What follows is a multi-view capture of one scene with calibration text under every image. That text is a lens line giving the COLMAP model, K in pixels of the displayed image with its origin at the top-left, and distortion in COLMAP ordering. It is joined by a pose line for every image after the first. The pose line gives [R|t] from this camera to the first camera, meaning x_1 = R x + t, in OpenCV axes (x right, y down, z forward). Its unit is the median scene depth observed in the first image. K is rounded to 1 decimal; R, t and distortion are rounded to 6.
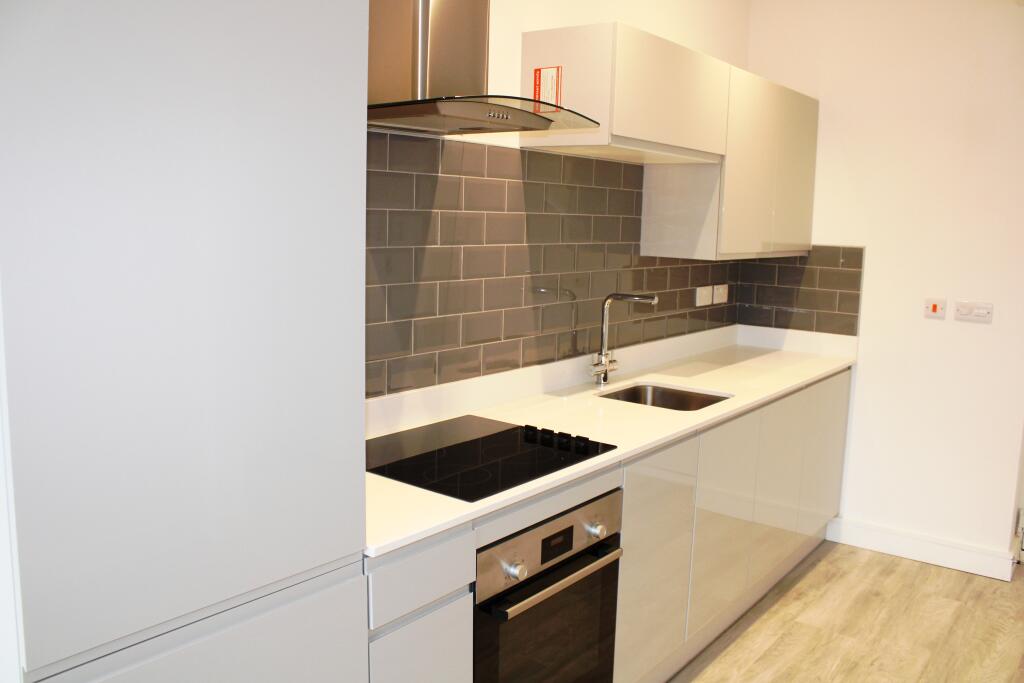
lens RADIAL K [[849.4, 0, 505.4], [0, 849.4, 330.1], [0, 0, 1]] dist [-0.153276, 0.126491]
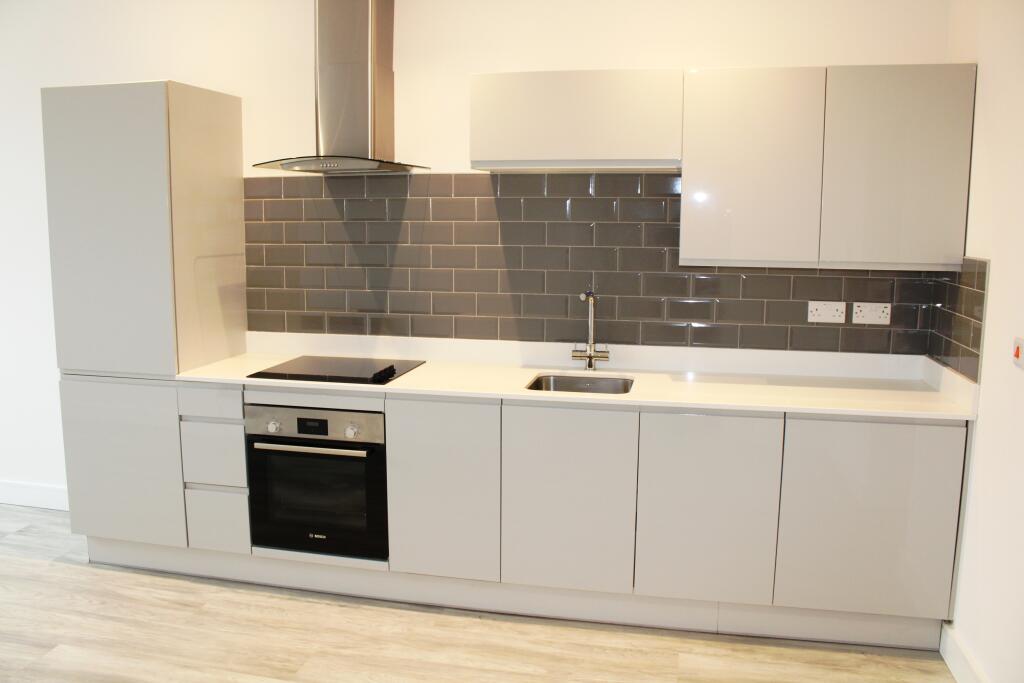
lens RADIAL K [[849.4, 0, 505.4], [0, 849.4, 330.1], [0, 0, 1]] dist [-0.153276, 0.126491]
pose [[0.439410, 0.100364, -0.892662, 1.045418], [-0.111781, 0.992124, 0.056522, -0.040138], [0.891304, 0.074947, 0.447168, 0.372583]]
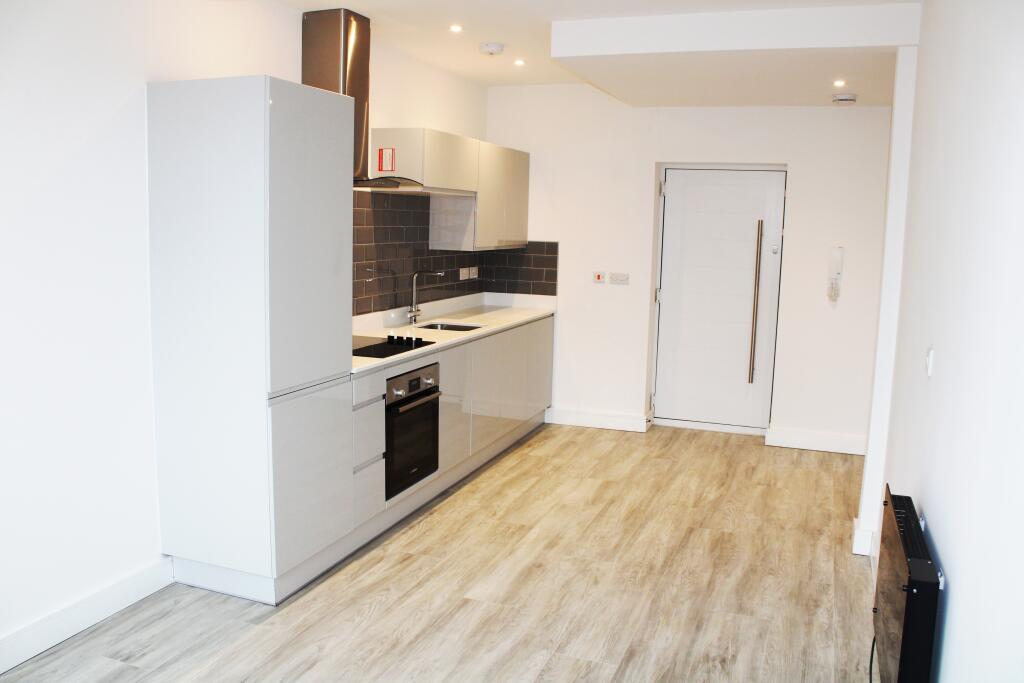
lens RADIAL K [[849.4, 0, 505.4], [0, 849.4, 330.1], [0, 0, 1]] dist [-0.153276, 0.126491]
pose [[0.951110, -0.040898, 0.306134, -0.231791], [0.039996, 0.999157, 0.009221, 0.067117], [-0.306253, 0.003474, 0.951944, -0.694570]]
